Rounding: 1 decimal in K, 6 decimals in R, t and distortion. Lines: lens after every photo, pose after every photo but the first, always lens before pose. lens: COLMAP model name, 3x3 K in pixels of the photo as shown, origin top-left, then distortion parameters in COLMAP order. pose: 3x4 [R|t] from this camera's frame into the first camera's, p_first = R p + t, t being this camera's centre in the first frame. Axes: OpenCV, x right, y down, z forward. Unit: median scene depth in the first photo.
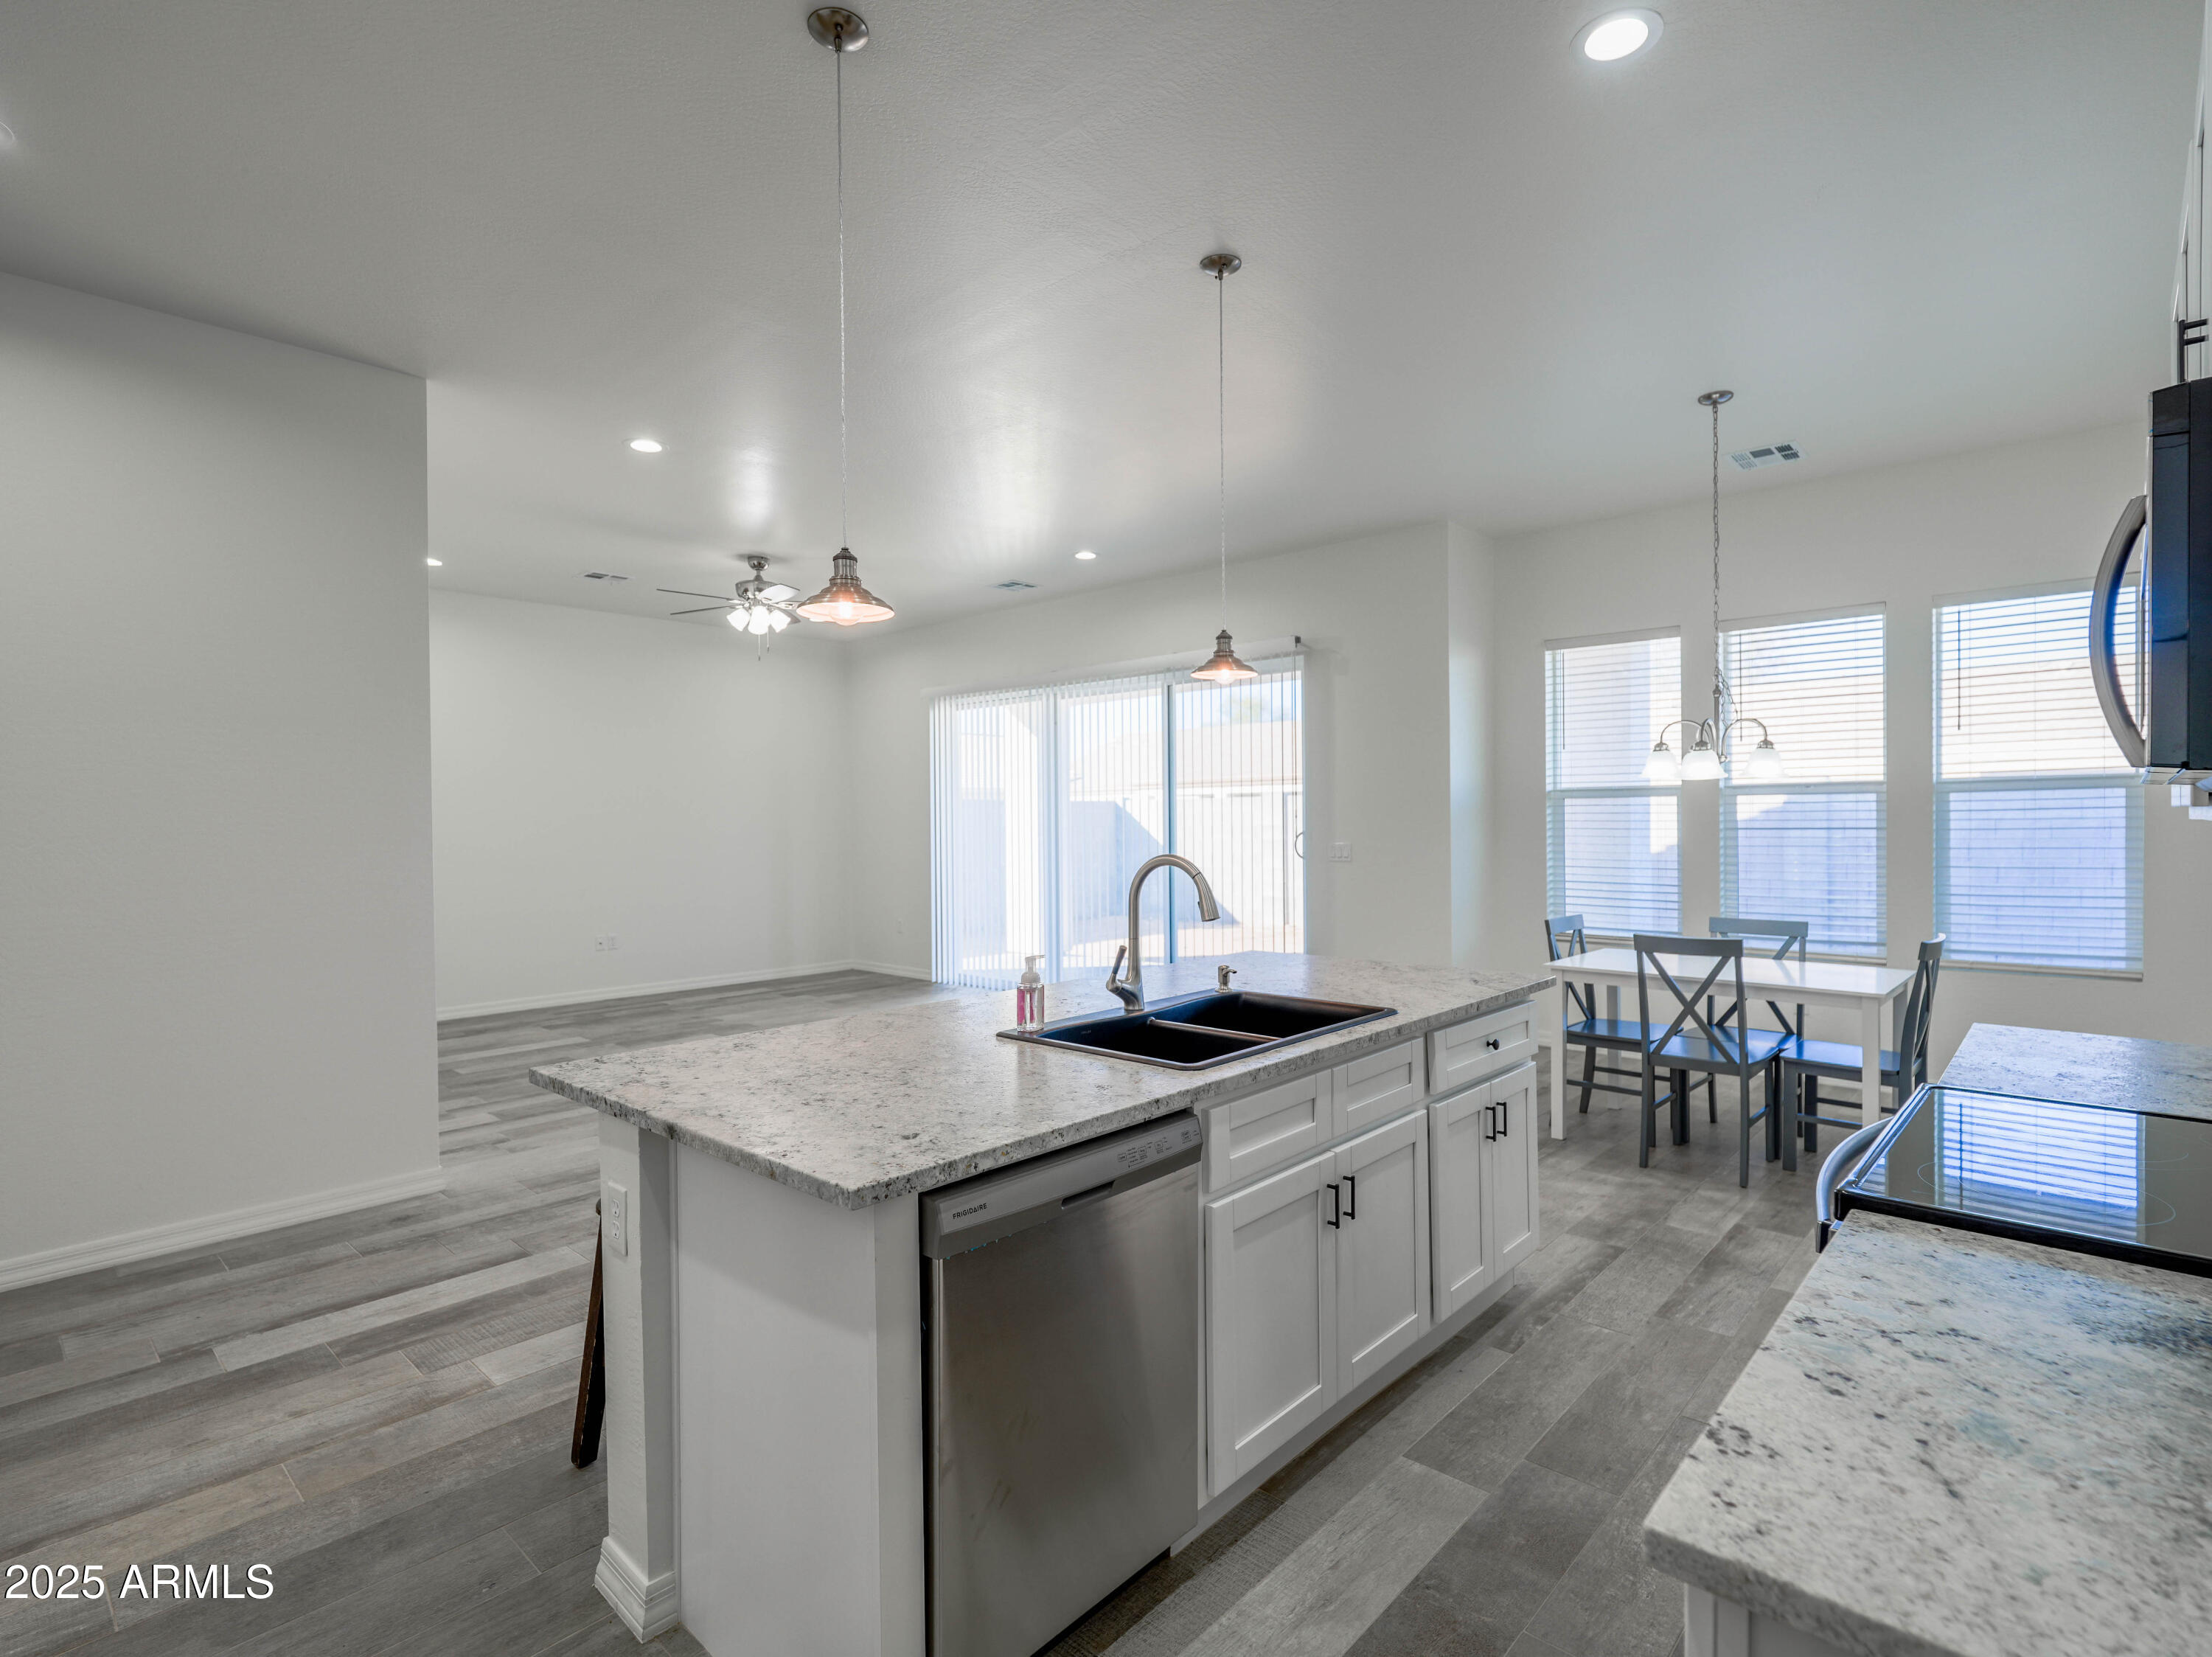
lens RADIAL K [[1092.9, 0, 1105.1], [0, 1092.9, 833.4], [0, 0, 1]] dist [-0.000407, 0.000518]
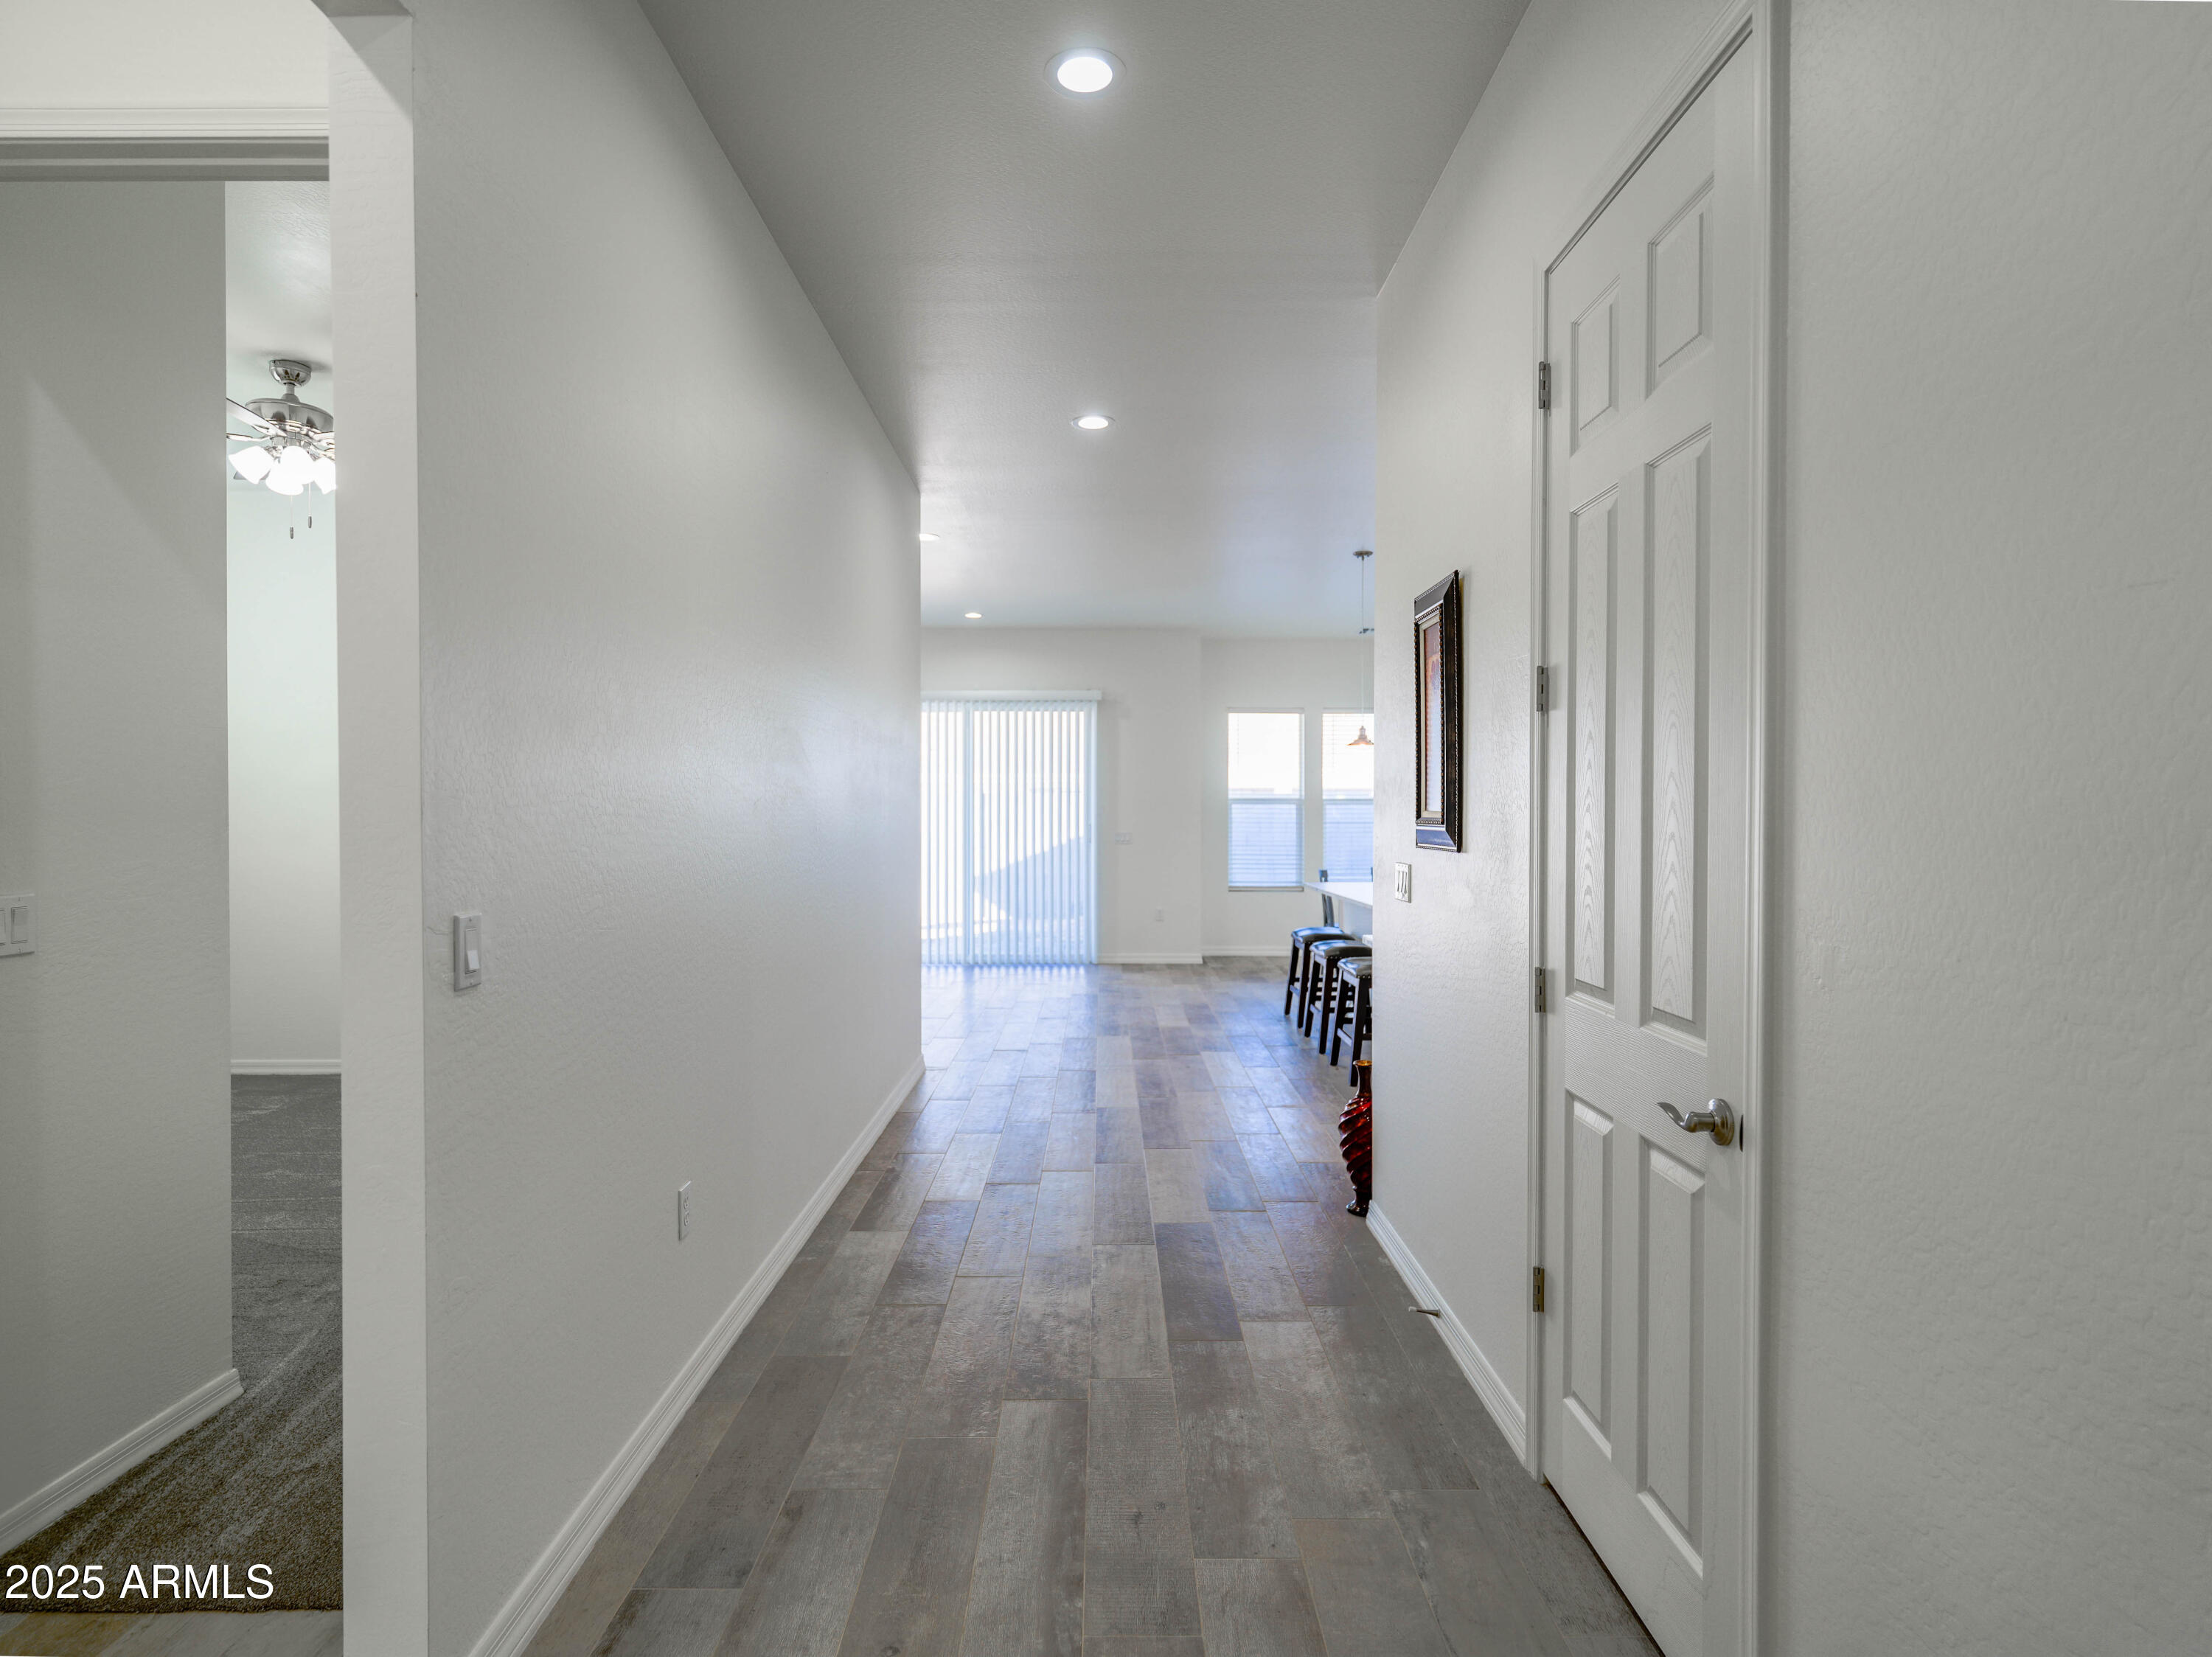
lens RADIAL K [[1046.7, 0, 1104.9], [0, 1046.7, 820.7], [0, 0, 1]] dist [-0.003053, -0.000449]
pose [[0.734599, 0.006180, 0.678474, -0.776192], [-0.005238, 0.999980, -0.003438, 0.000033], [-0.678482, -0.001029, 0.734617, -0.018474]]
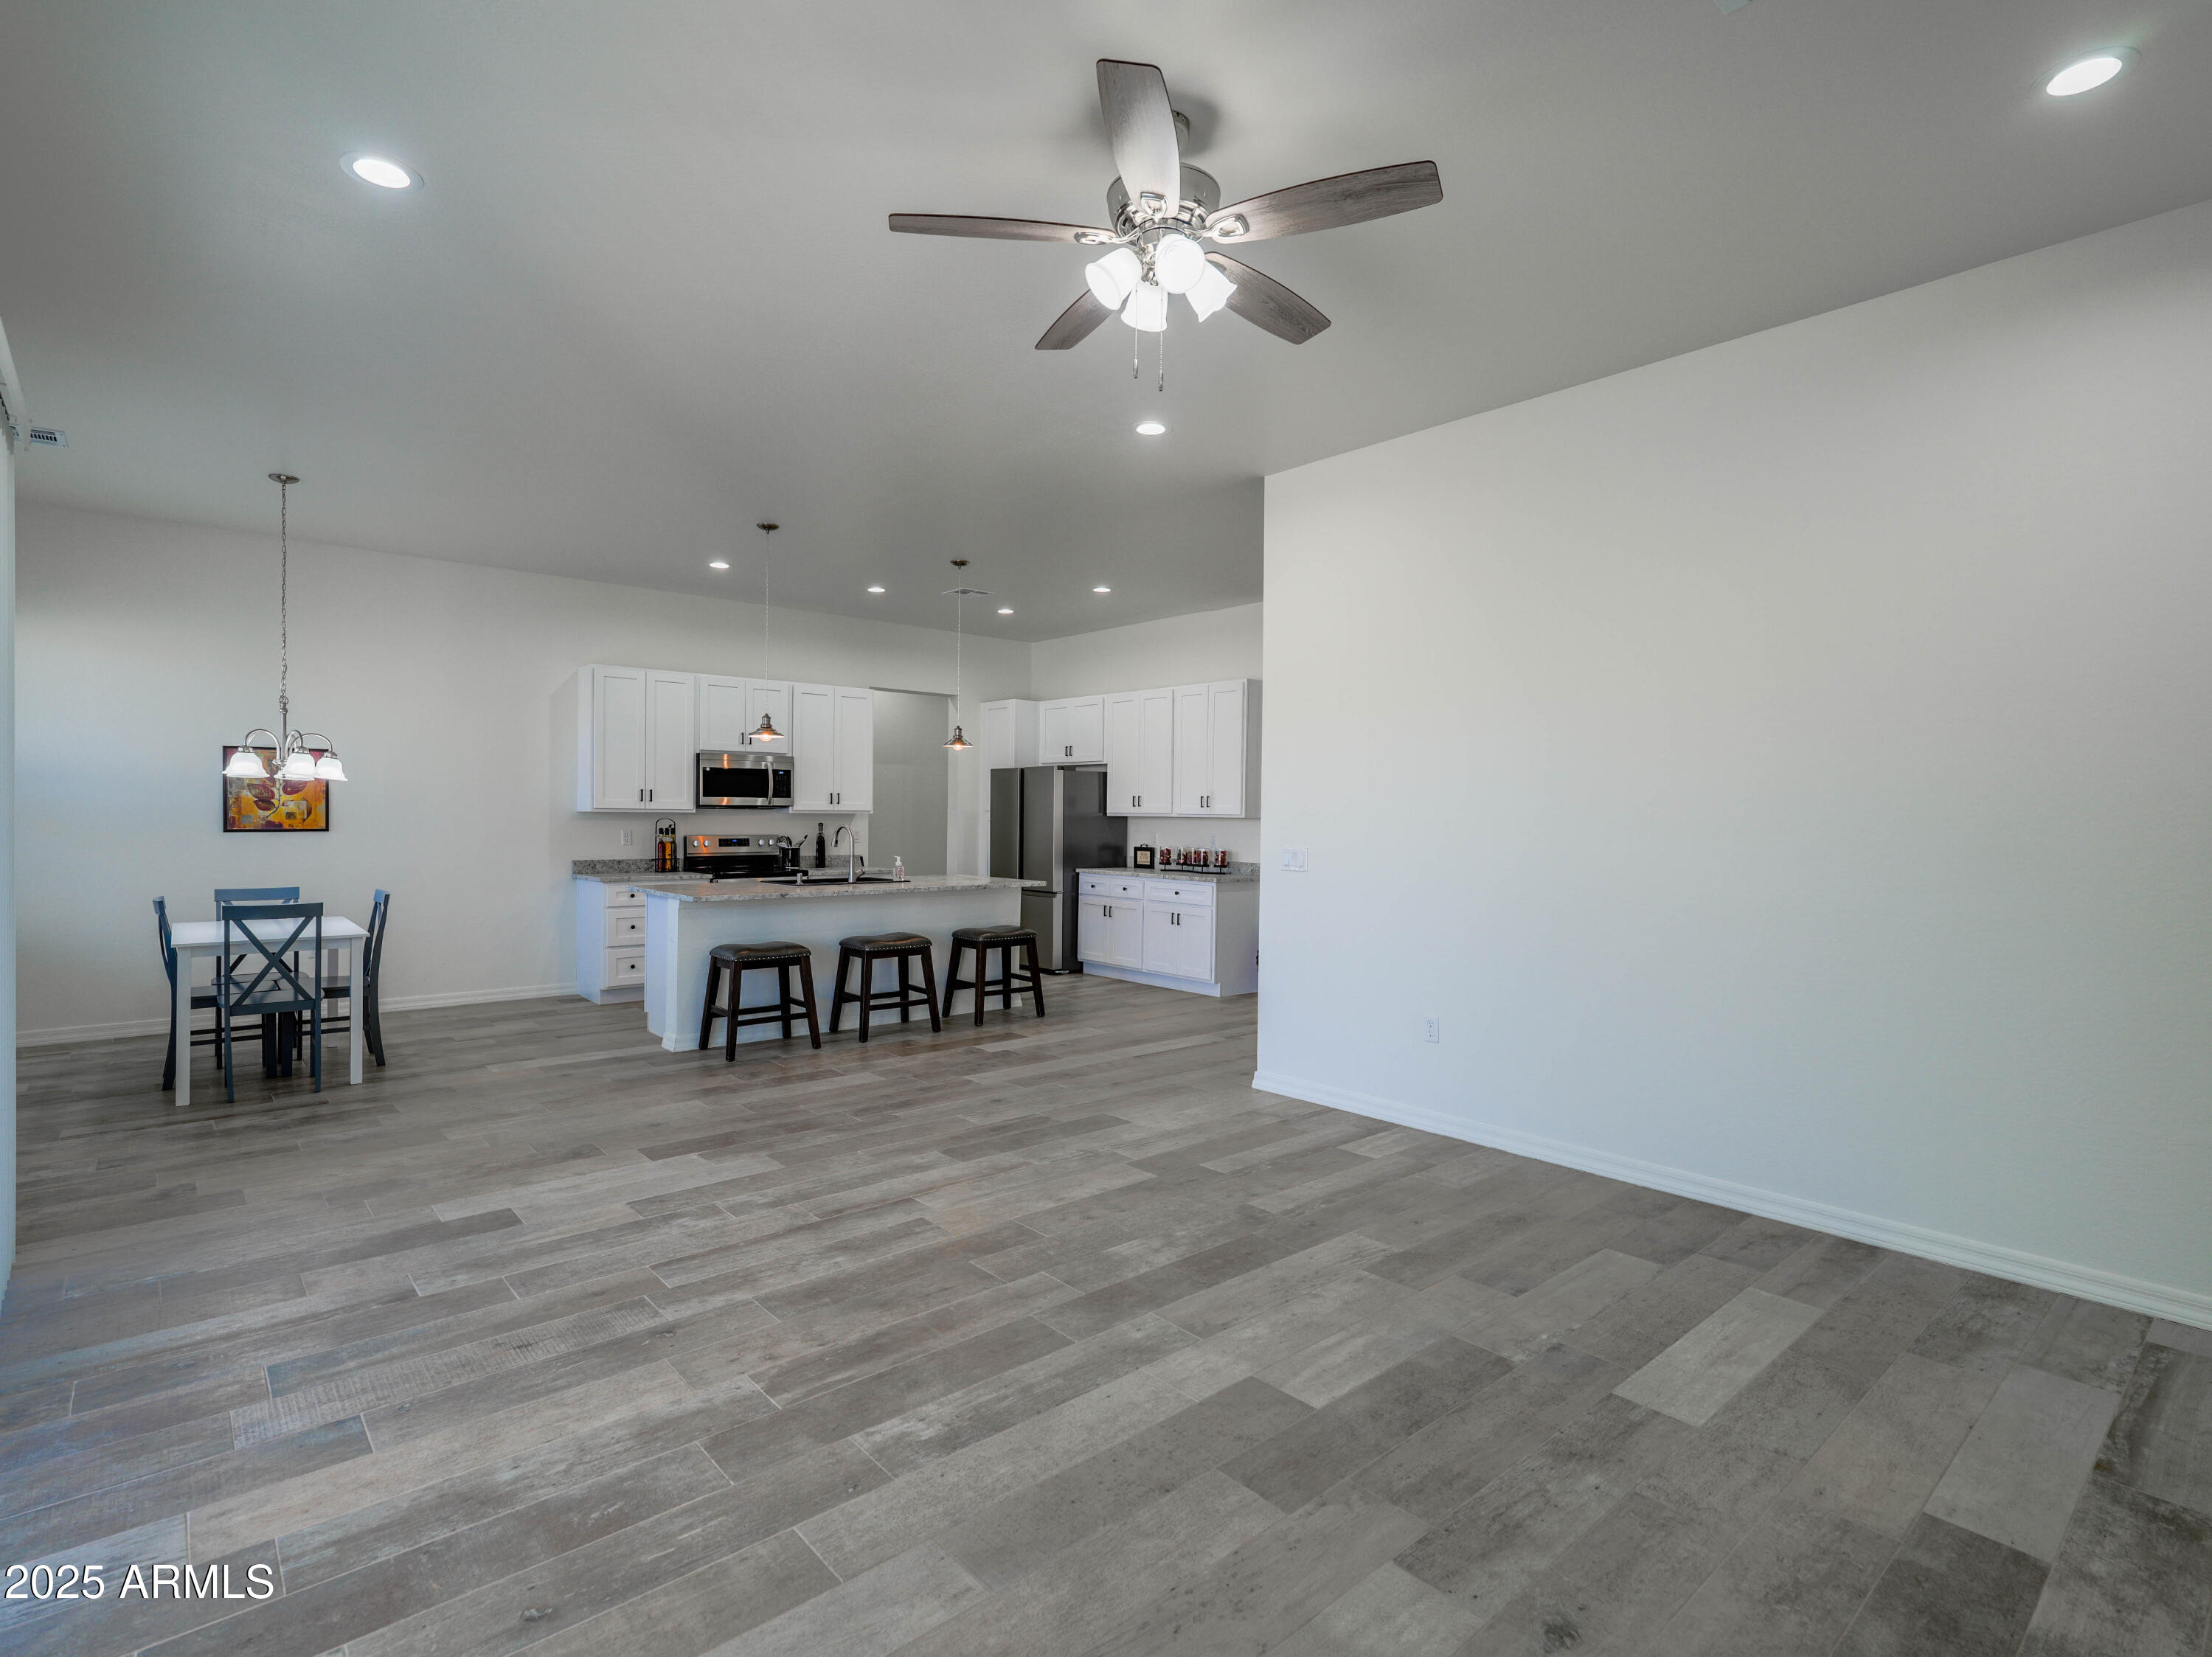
lens RADIAL K [[1092.7, 0, 1104.5], [0, 1092.7, 825.8], [0, 0, 1]] dist [-0.000407, 0.000518]
pose [[-0.994034, -0.000514, 0.109068, -0.354768], [0.001789, 0.999777, 0.021019, -0.012783], [-0.109055, 0.021089, -0.993812, 1.453406]]
